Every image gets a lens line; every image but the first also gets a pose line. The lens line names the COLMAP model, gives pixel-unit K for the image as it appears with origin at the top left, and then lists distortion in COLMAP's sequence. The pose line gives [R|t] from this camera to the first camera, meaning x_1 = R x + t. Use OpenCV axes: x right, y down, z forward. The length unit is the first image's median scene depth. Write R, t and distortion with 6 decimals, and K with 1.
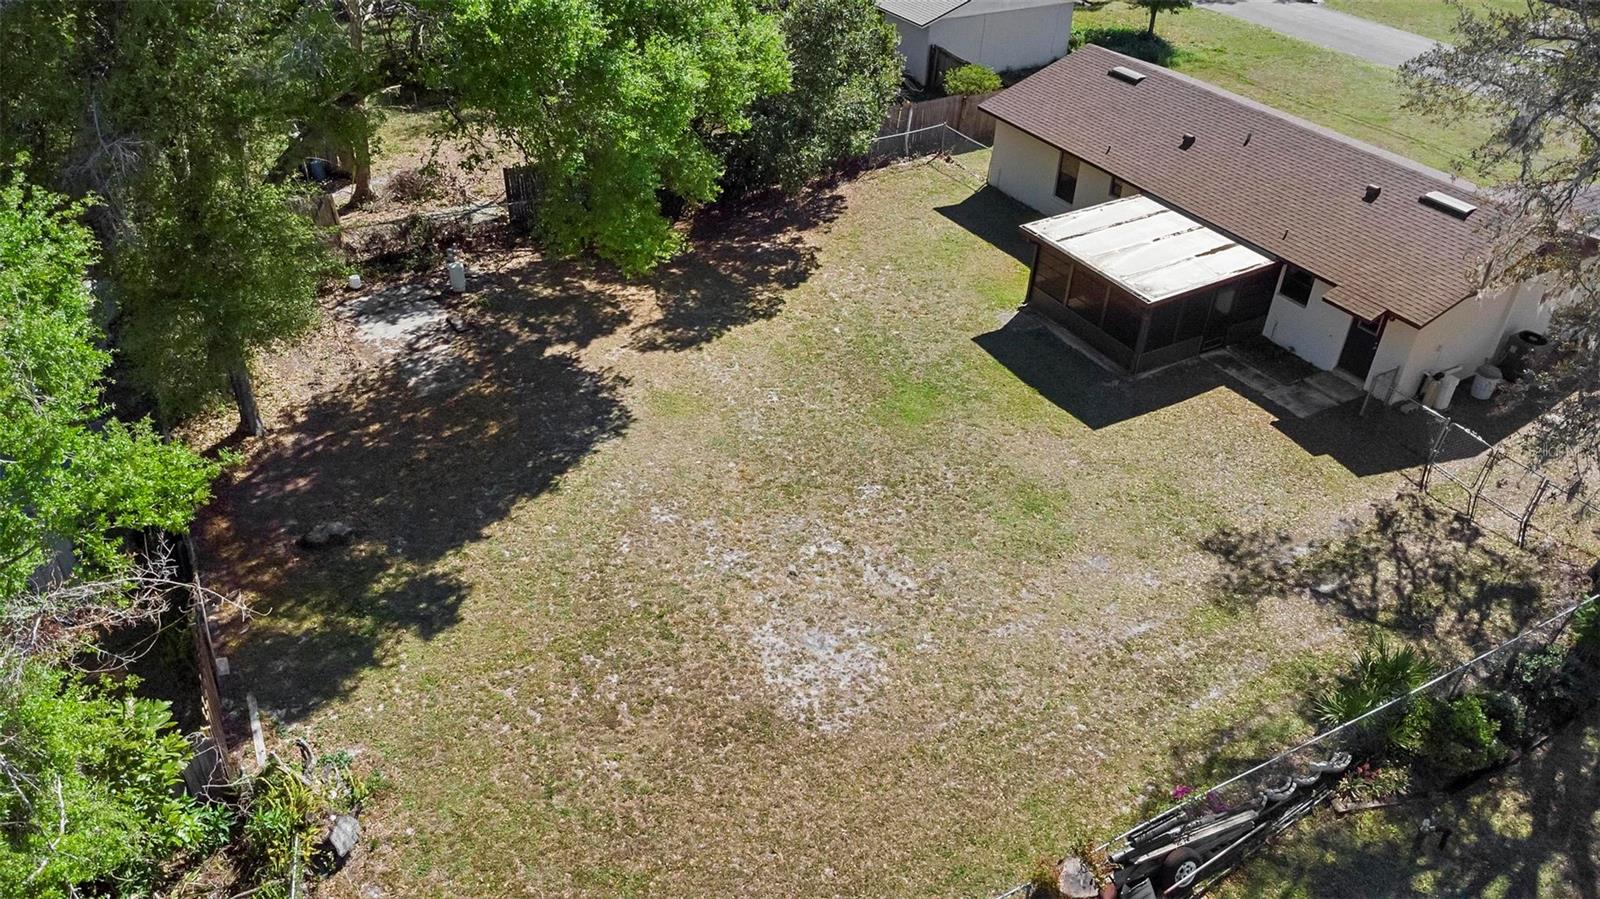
lens RADIAL K [[1117.1, 0, 800.0], [0, 1117.1, 449.5], [0, 0, 1]] dist [-0.002549, -0.007243]
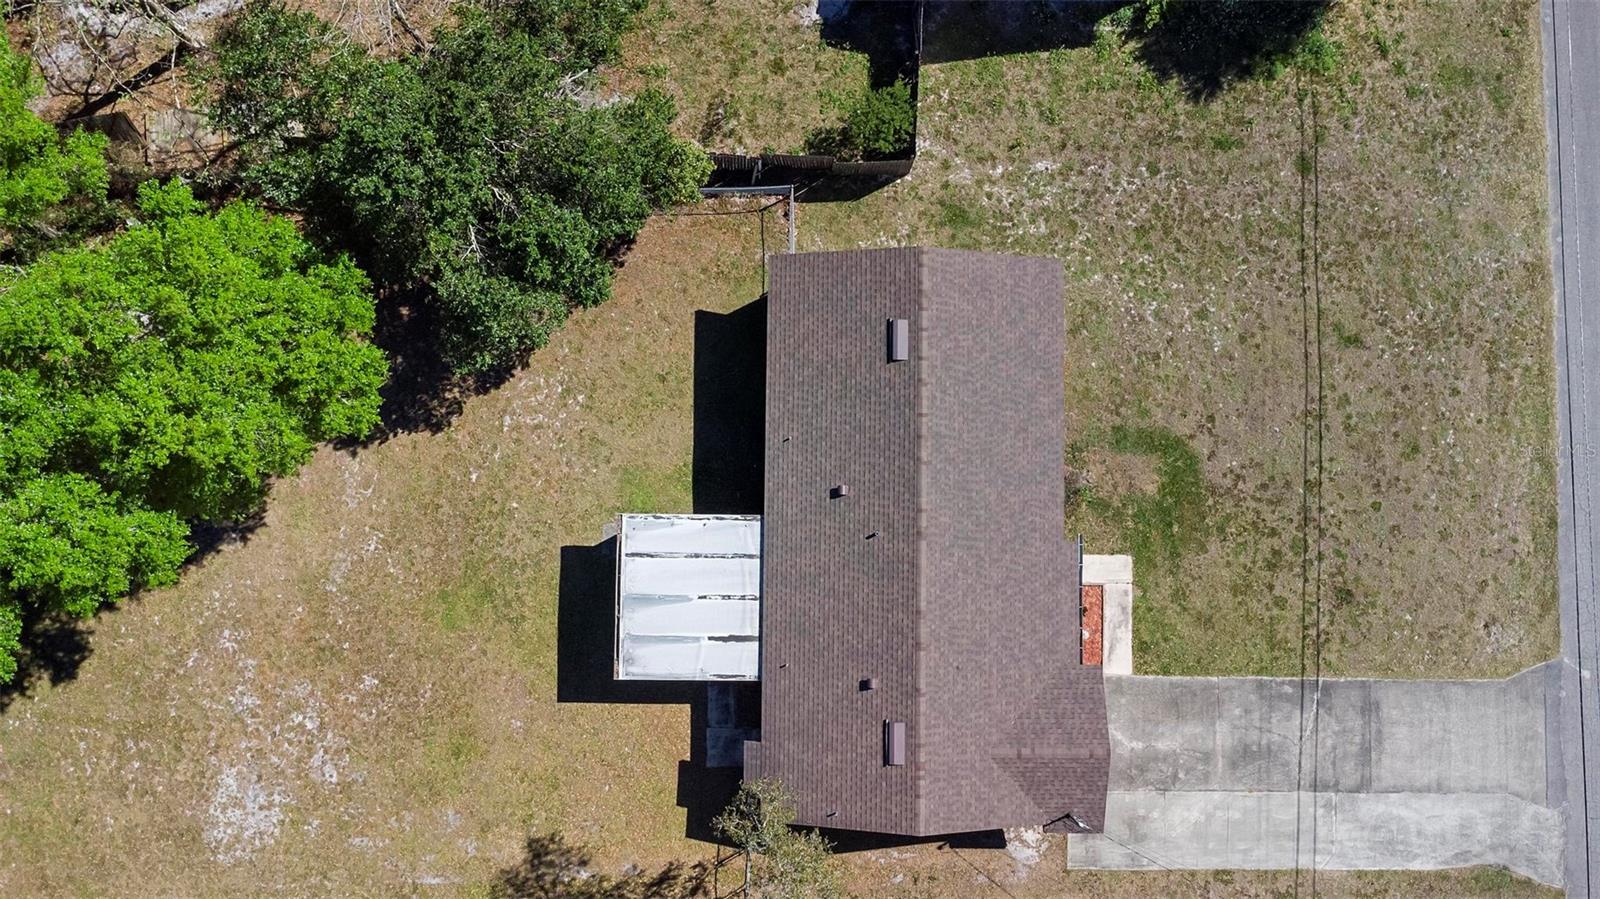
lens RADIAL K [[1117.1, 0, 800.0], [0, 1117.1, 449.5], [0, 0, 1]] dist [-0.002549, -0.007243]
pose [[0.866579, 0.498603, -0.020883, 0.406010], [-0.313063, 0.575744, 0.755321, -1.335201], [0.388629, -0.648008, 0.655022, 0.447356]]
